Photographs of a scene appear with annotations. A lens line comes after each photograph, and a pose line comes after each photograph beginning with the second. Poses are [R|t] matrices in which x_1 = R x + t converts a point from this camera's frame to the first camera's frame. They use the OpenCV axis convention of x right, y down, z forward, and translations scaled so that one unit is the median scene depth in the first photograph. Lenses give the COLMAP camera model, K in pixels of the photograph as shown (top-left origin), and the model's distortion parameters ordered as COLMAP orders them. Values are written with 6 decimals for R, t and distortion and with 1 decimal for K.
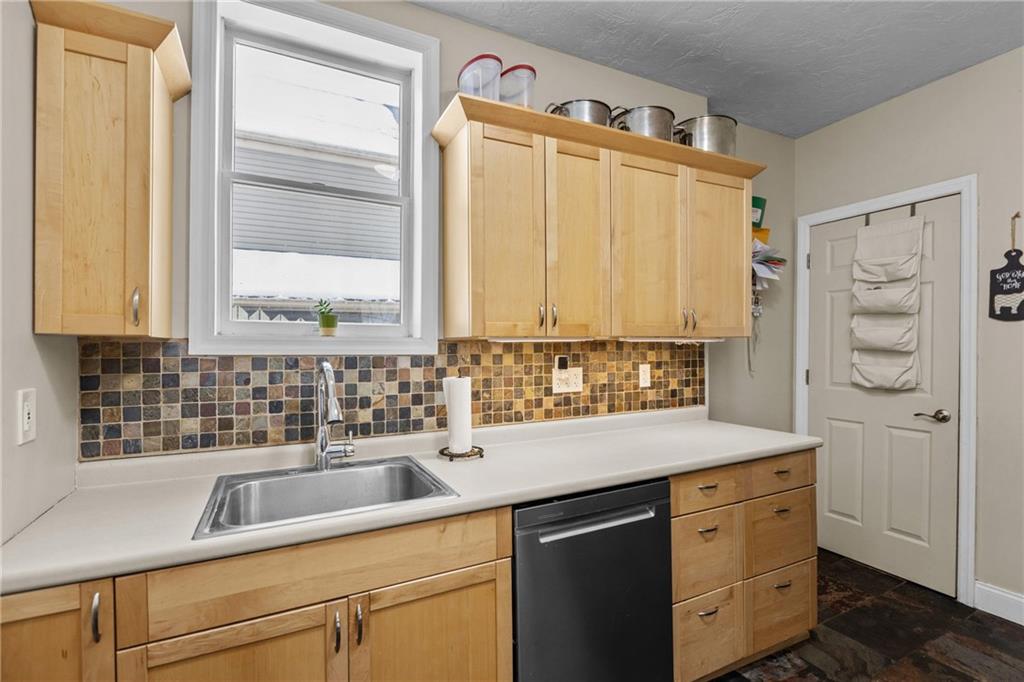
lens RADIAL K [[470.6, 0, 514.7], [0, 470.6, 329.7], [0, 0, 1]] dist [-0.007799, -0.001079]
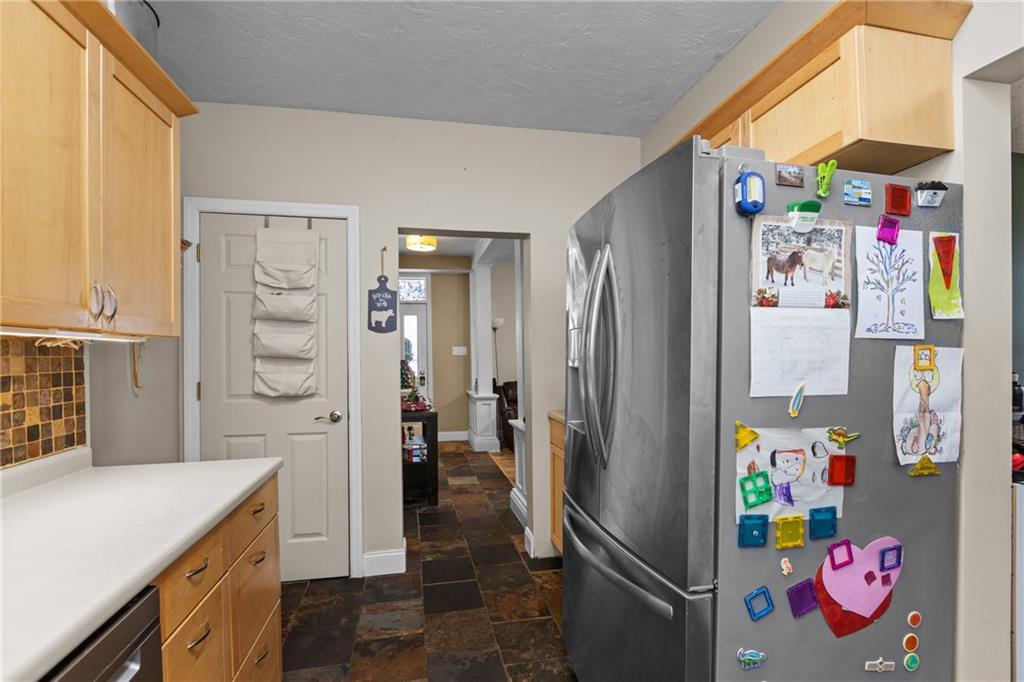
lens RADIAL K [[477.2, 0, 514.6], [0, 477.2, 354.7], [0, 0, 1]] dist [-0.009054, -0.000525]
pose [[0.254215, 0.006009, 0.967129, -0.062488], [-0.025717, 0.999669, 0.000549, 0.026387], [-0.966806, -0.025011, 0.254285, 0.299841]]
